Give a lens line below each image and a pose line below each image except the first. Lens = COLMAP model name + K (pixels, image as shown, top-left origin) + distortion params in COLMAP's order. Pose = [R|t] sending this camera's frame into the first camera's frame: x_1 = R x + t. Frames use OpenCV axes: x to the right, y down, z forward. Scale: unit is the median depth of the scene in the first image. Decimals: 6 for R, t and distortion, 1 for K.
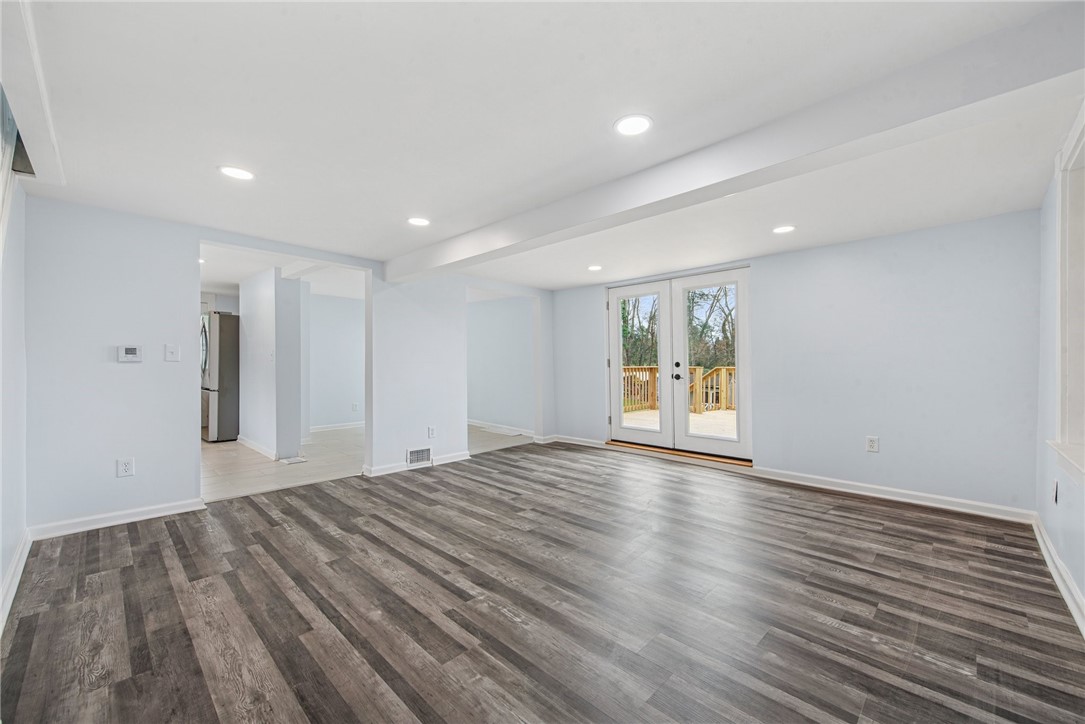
lens RADIAL K [[439.3, 0, 542.5], [0, 439.3, 362.0], [0, 0, 1]] dist [0.000297, -0.000251]
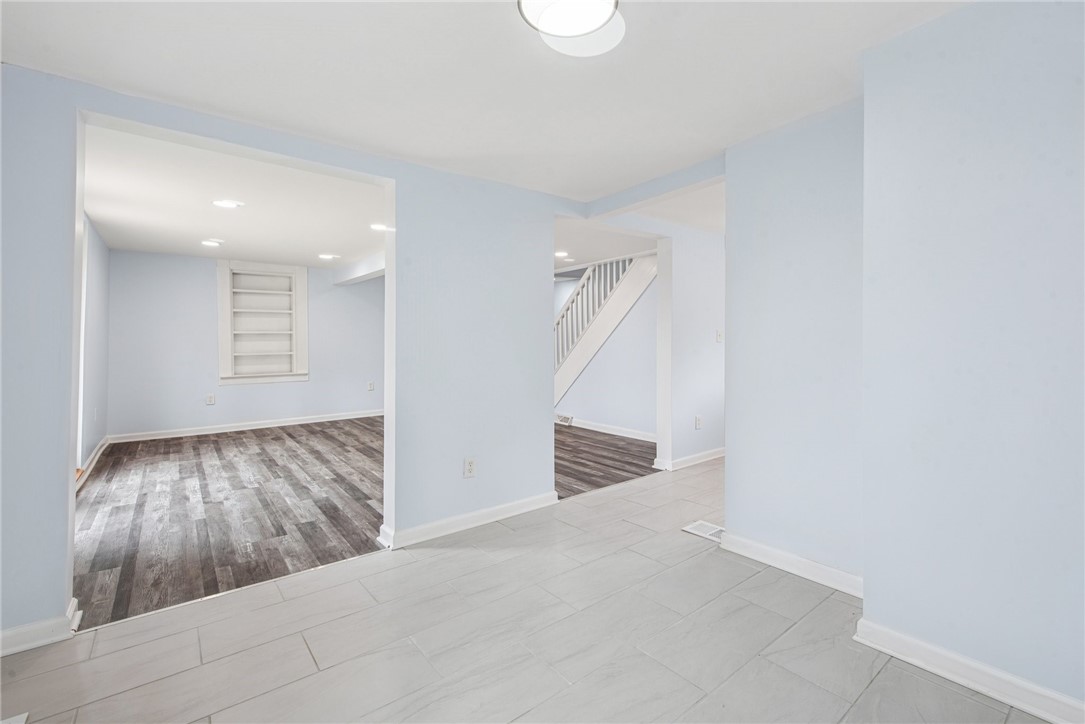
lens RADIAL K [[456.5, 0, 542.5], [0, 456.5, 362.0], [0, 0, 1]] dist [0.000027, -0.000076]
pose [[-0.994893, -0.003792, 0.100863, -0.652465], [-0.000167, 0.999355, 0.035921, 0.008245], [-0.100934, 0.035721, -0.994252, 2.522142]]
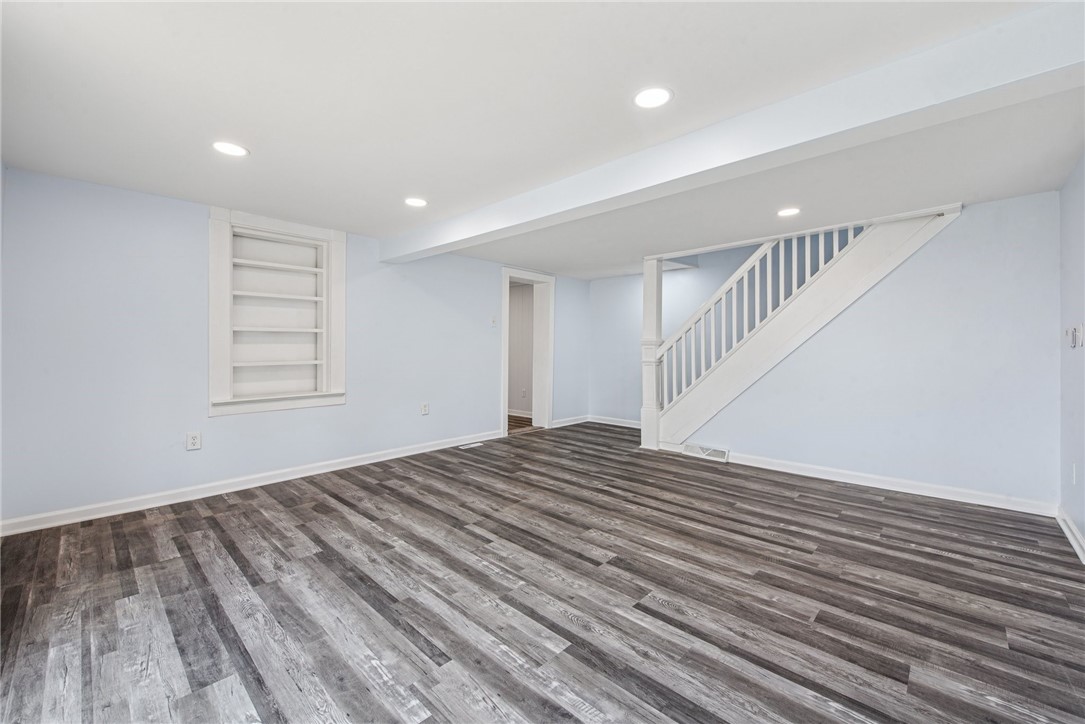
lens RADIAL K [[439.3, 0, 542.5], [0, 439.3, 362.0], [0, 0, 1]] dist [0.000297, -0.000251]
pose [[-0.999703, -0.001774, -0.024294, 0.089313], [-0.002258, 0.999799, 0.019910, 0.014196], [0.024254, 0.019959, -0.999507, 1.869813]]
